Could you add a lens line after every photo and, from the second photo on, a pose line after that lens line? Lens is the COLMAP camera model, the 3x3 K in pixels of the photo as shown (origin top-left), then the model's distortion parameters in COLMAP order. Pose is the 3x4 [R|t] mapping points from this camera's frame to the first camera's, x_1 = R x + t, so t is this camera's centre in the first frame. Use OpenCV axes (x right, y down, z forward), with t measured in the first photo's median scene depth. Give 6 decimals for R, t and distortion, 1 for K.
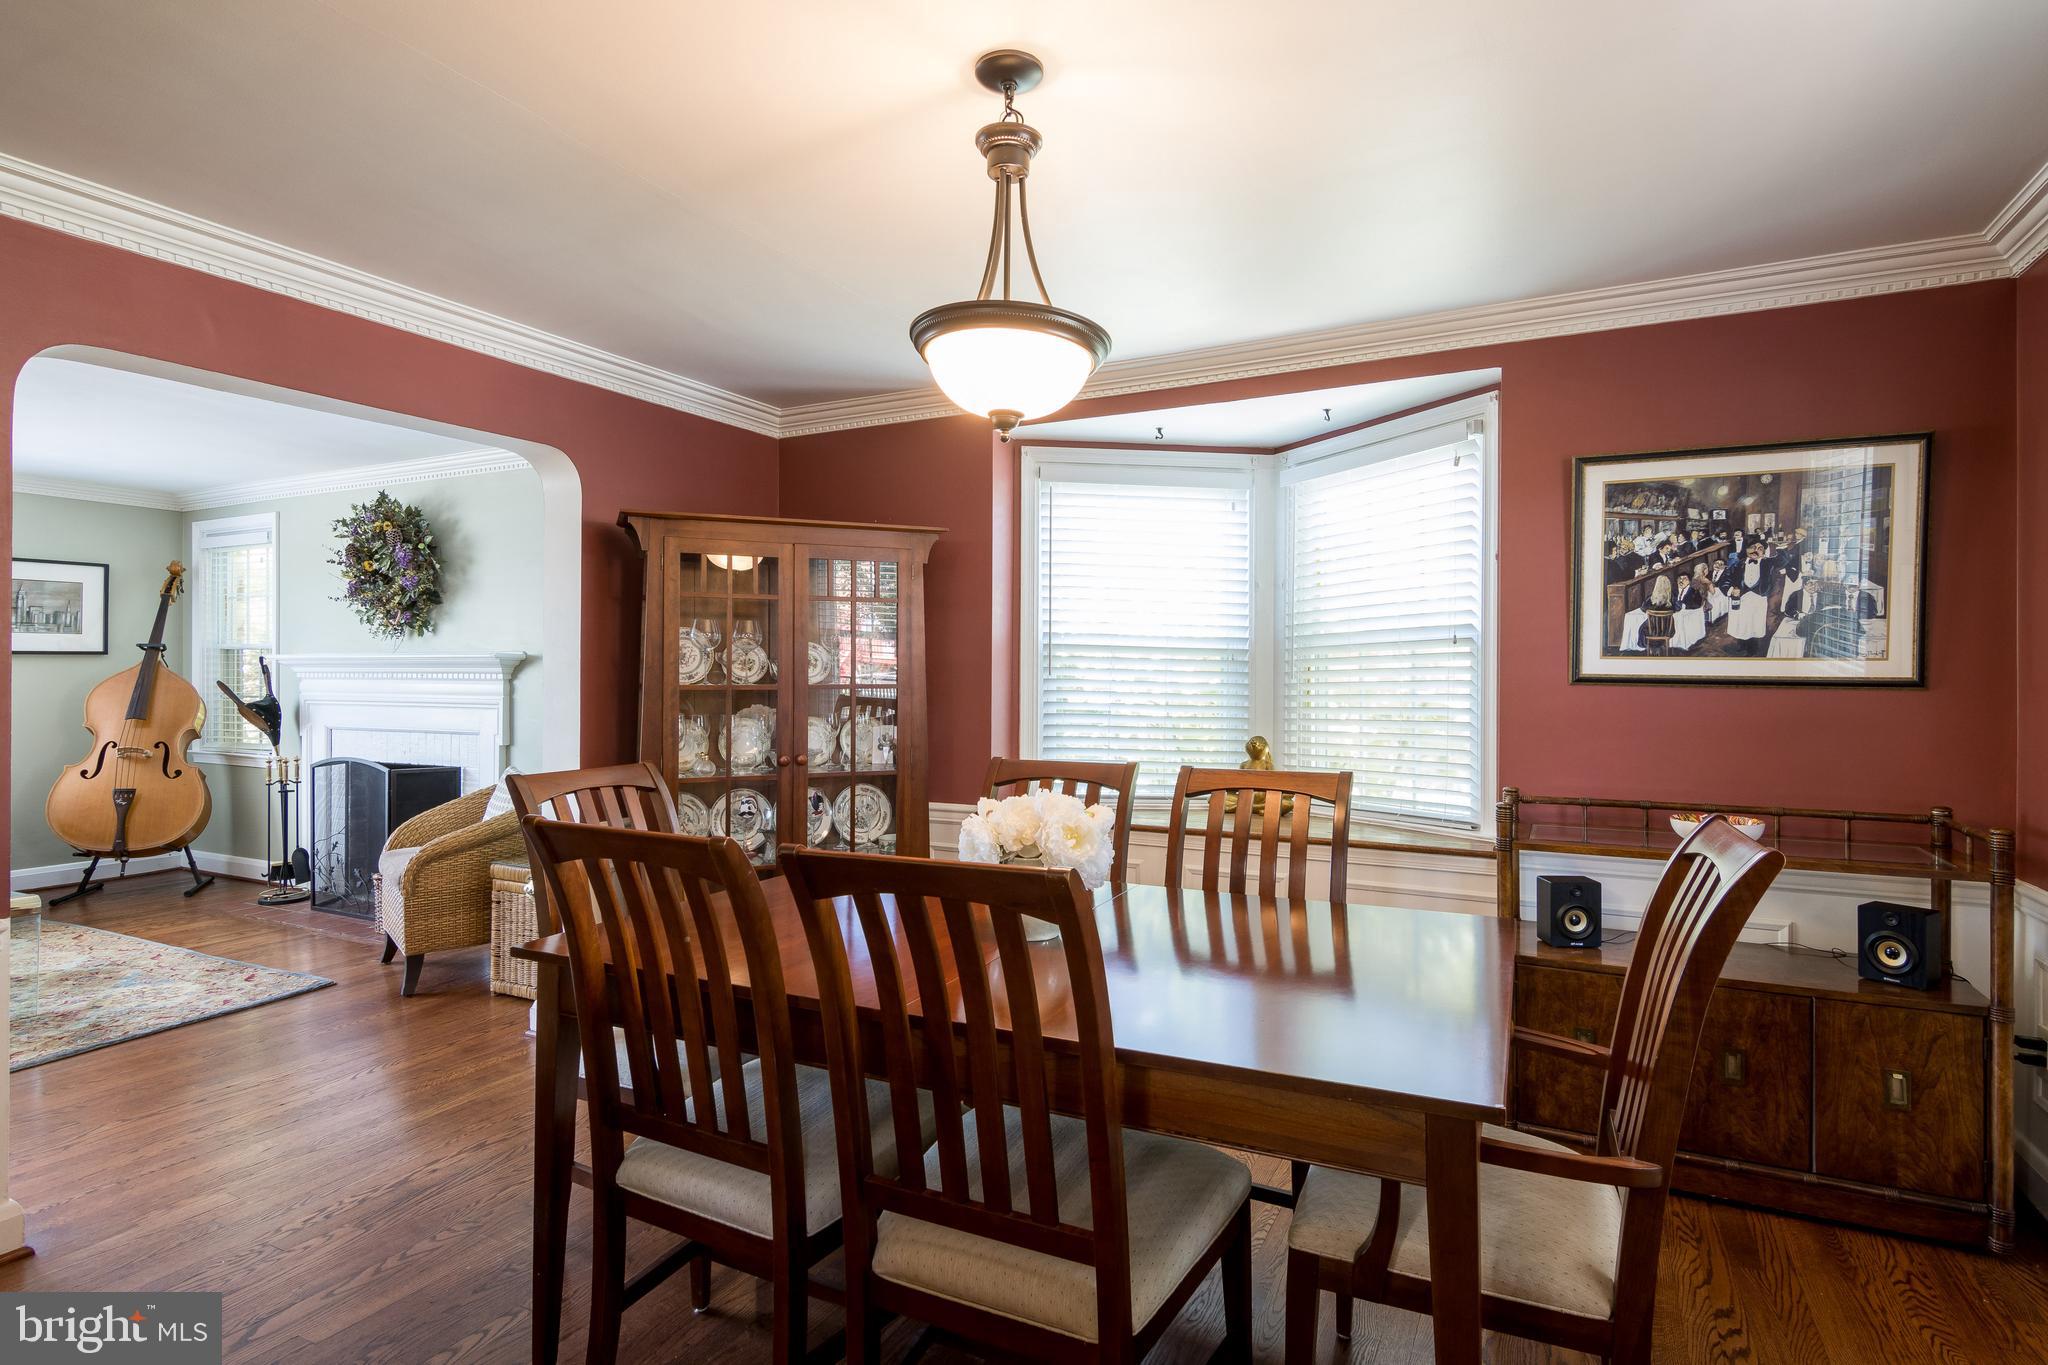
lens RADIAL K [[1046.4, 0, 1047.2], [0, 1046.4, 668.2], [0, 0, 1]] dist [0.000375, -0.000709]
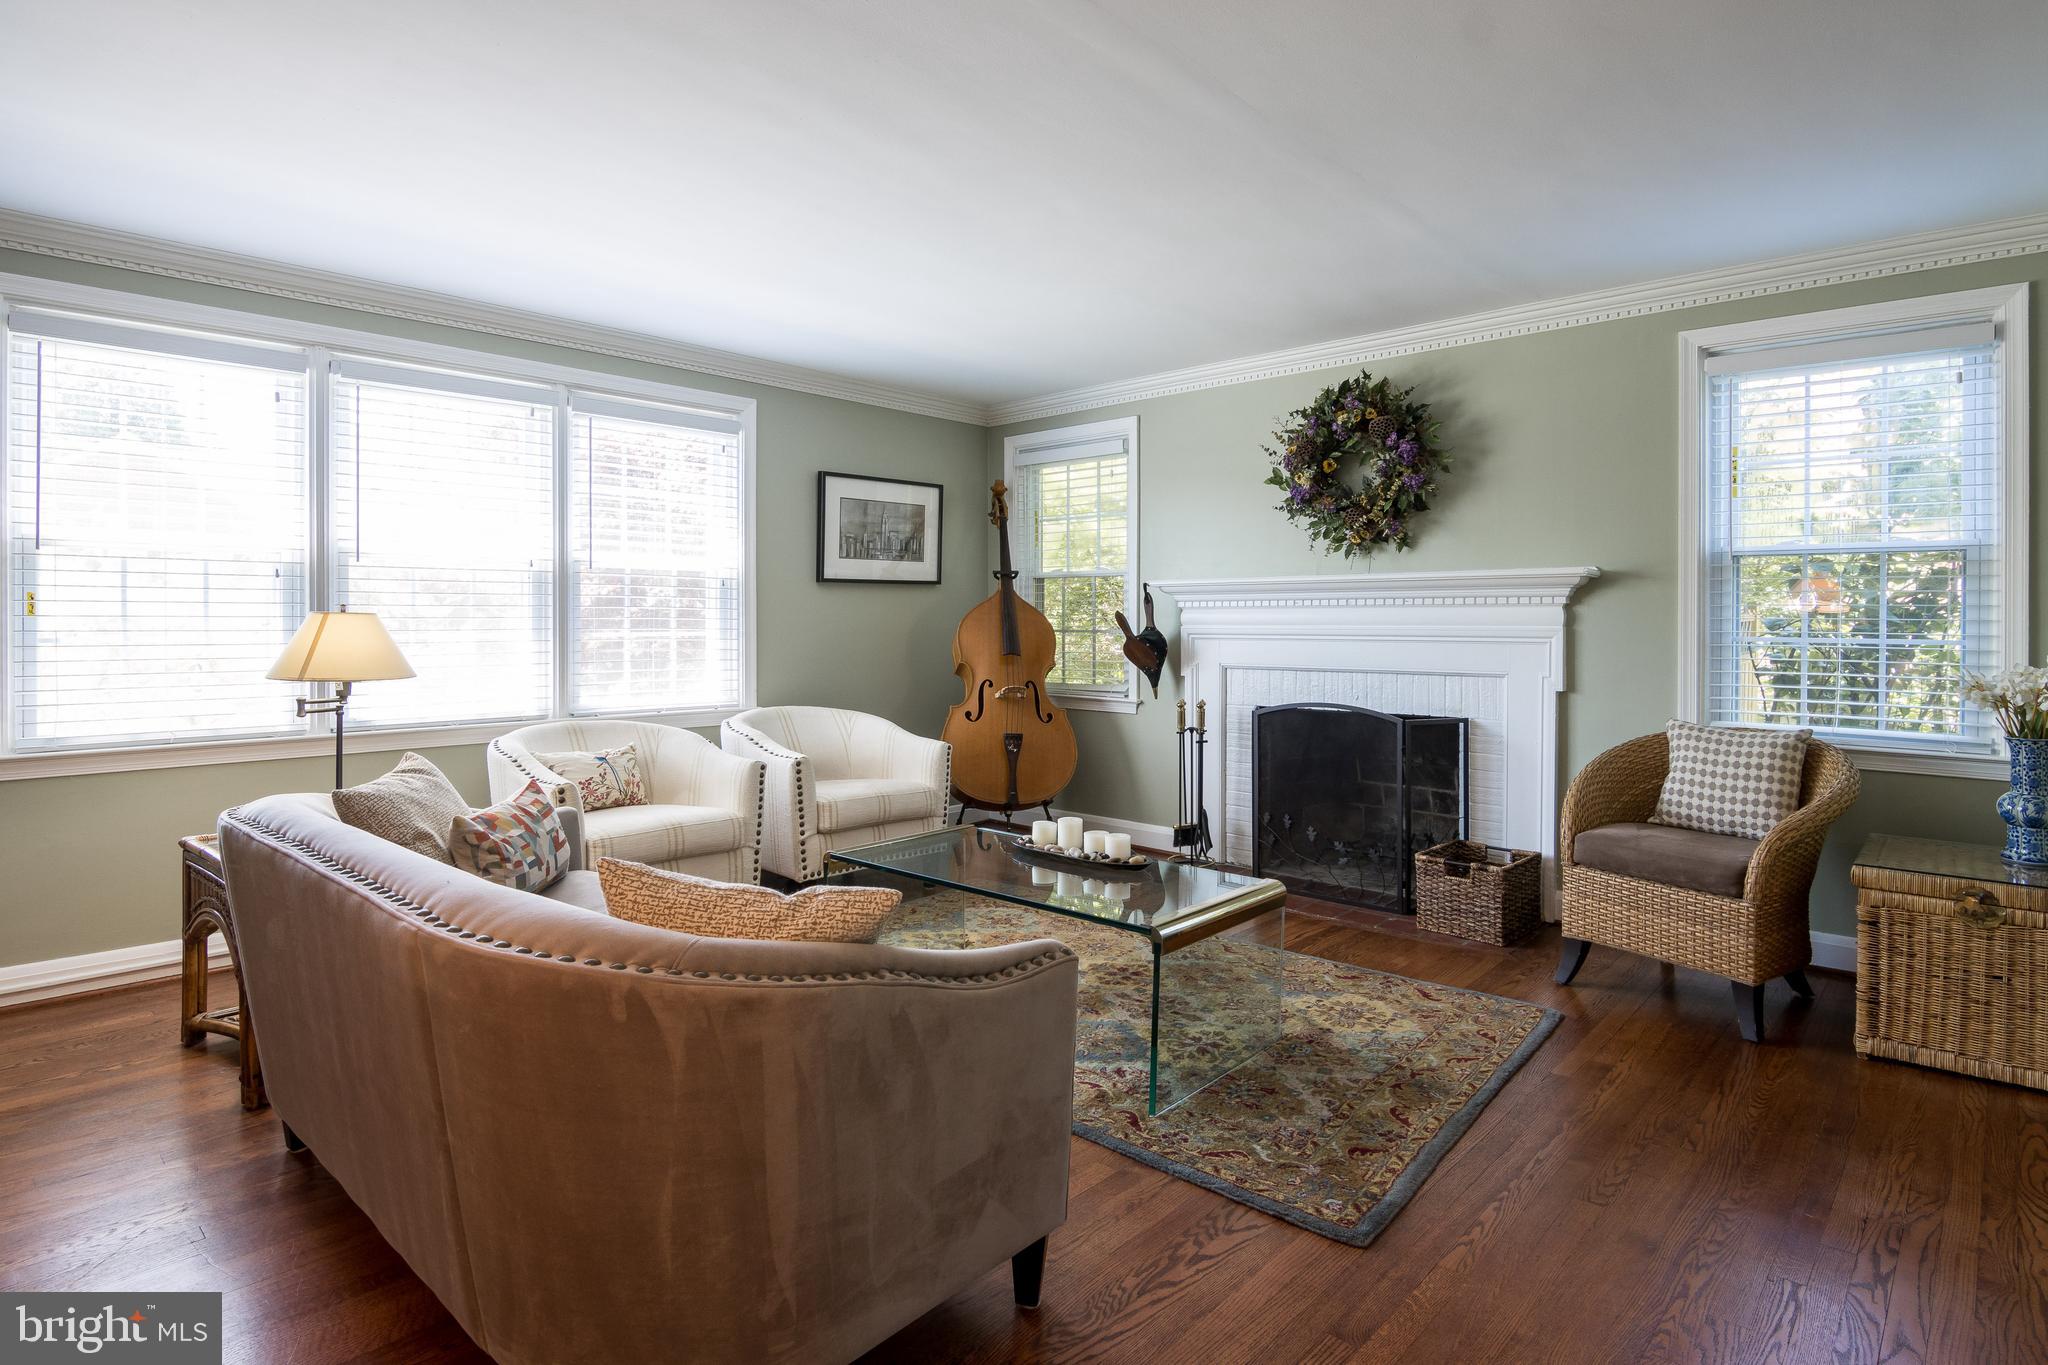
lens RADIAL K [[1079.4, 0, 1024.4], [0, 1079.4, 620.3], [0, 0, 1]] dist [-0.001172, -0.012705]
pose [[0.959733, -0.003476, -0.280893, -1.171754], [0.005231, 0.999971, 0.005498, 0.027718], [0.280866, -0.006746, 0.959723, 0.248032]]
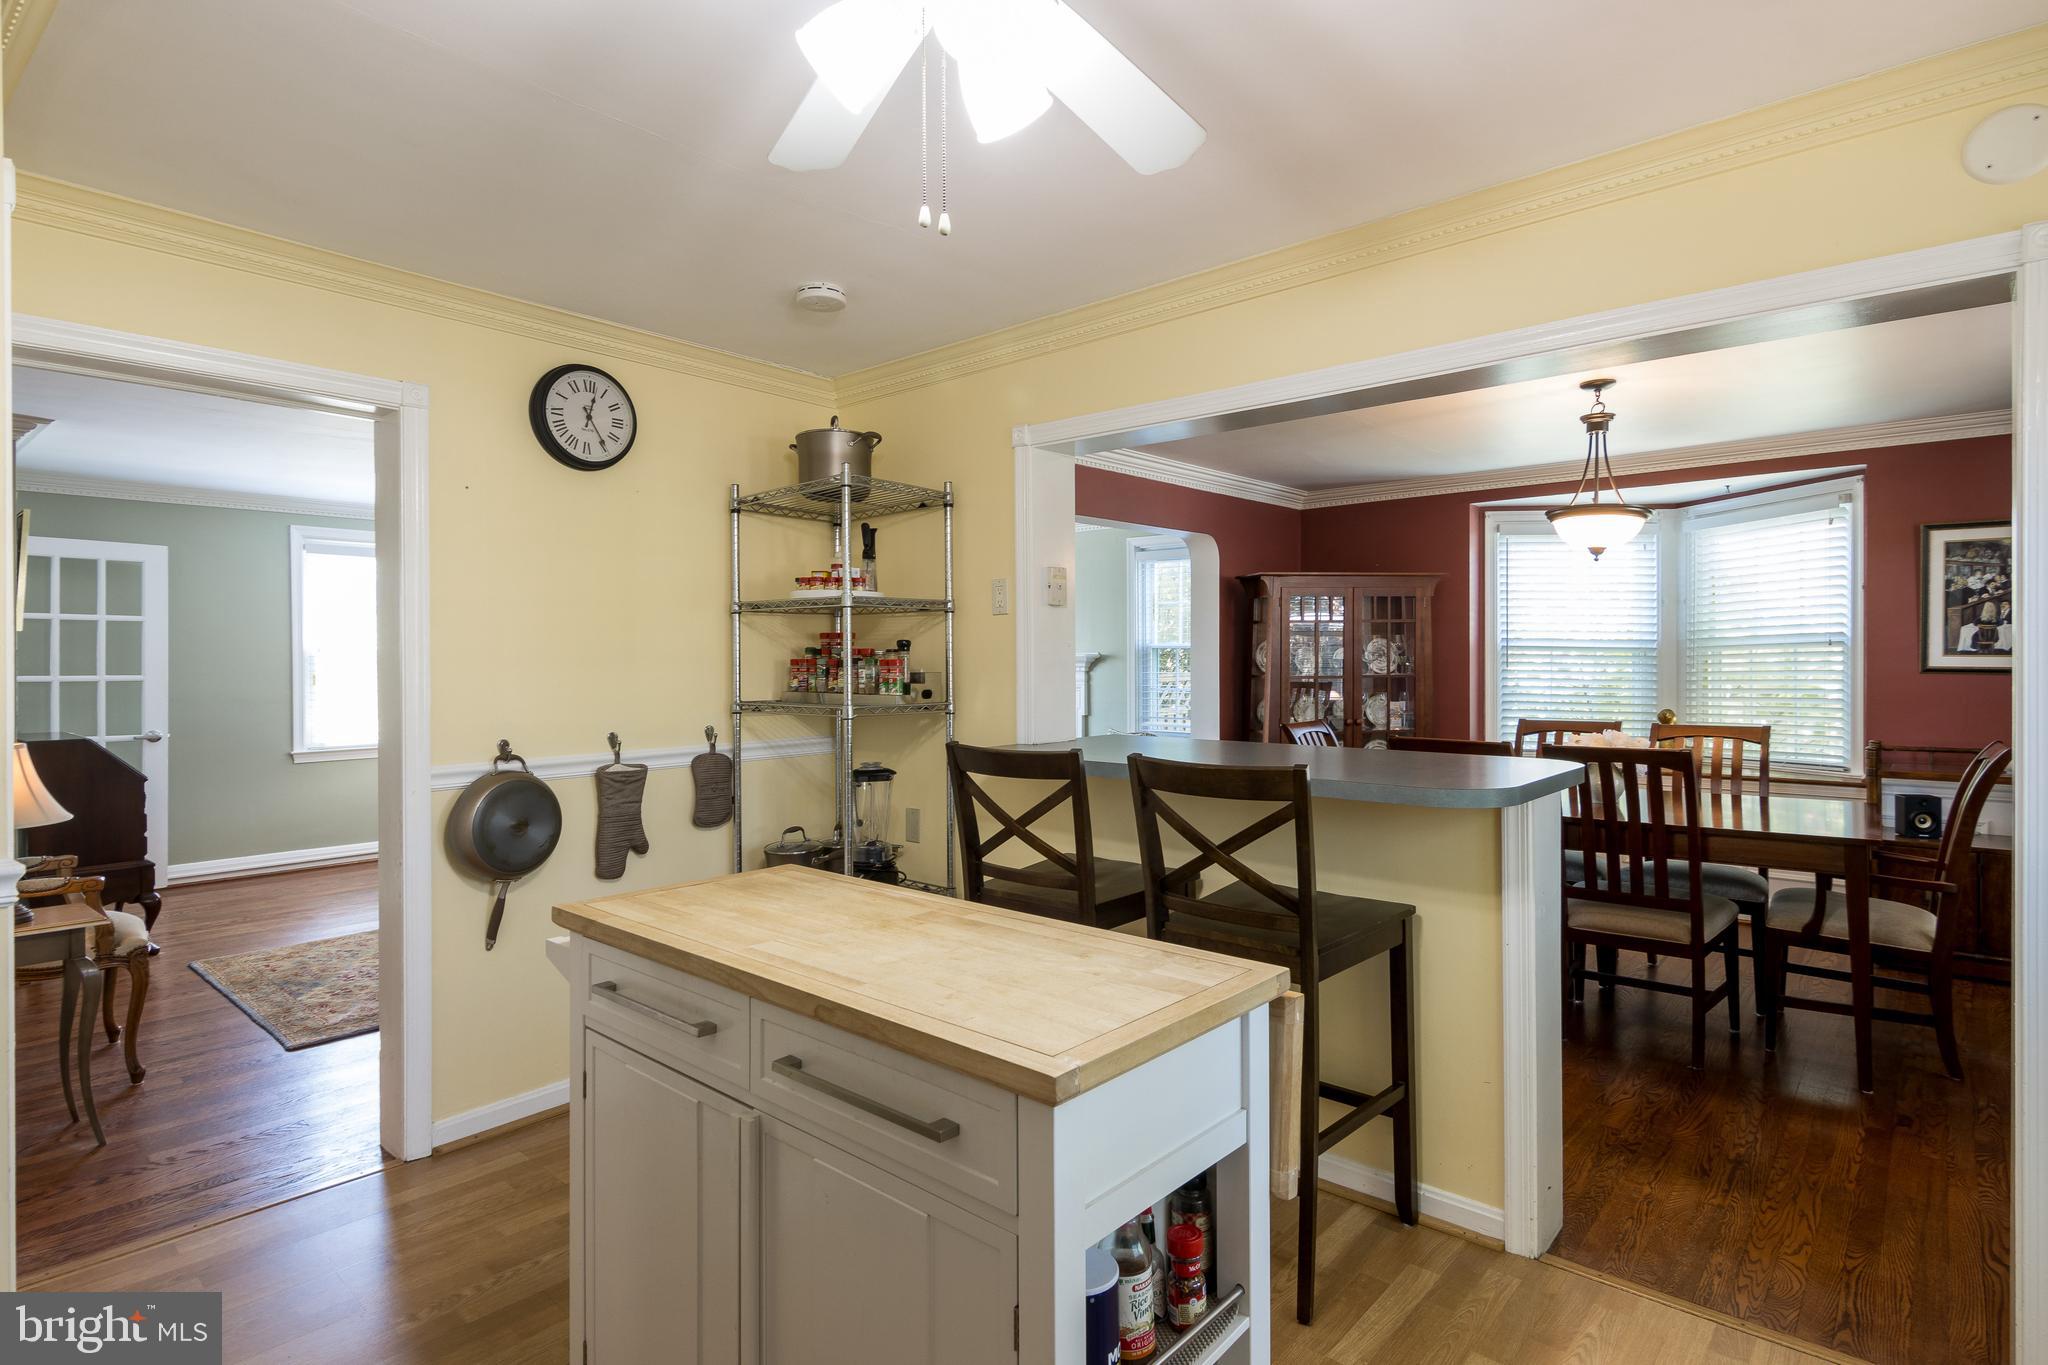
lens RADIAL K [[1056.1, 0, 1036.4], [0, 1056.1, 659.3], [0, 0, 1]] dist [0.003331, -0.006219]
pose [[0.970027, -0.009432, -0.242816, -0.383923], [0.011585, 0.999905, 0.007438, -0.031680], [0.242722, -0.010028, 0.970044, -0.821727]]
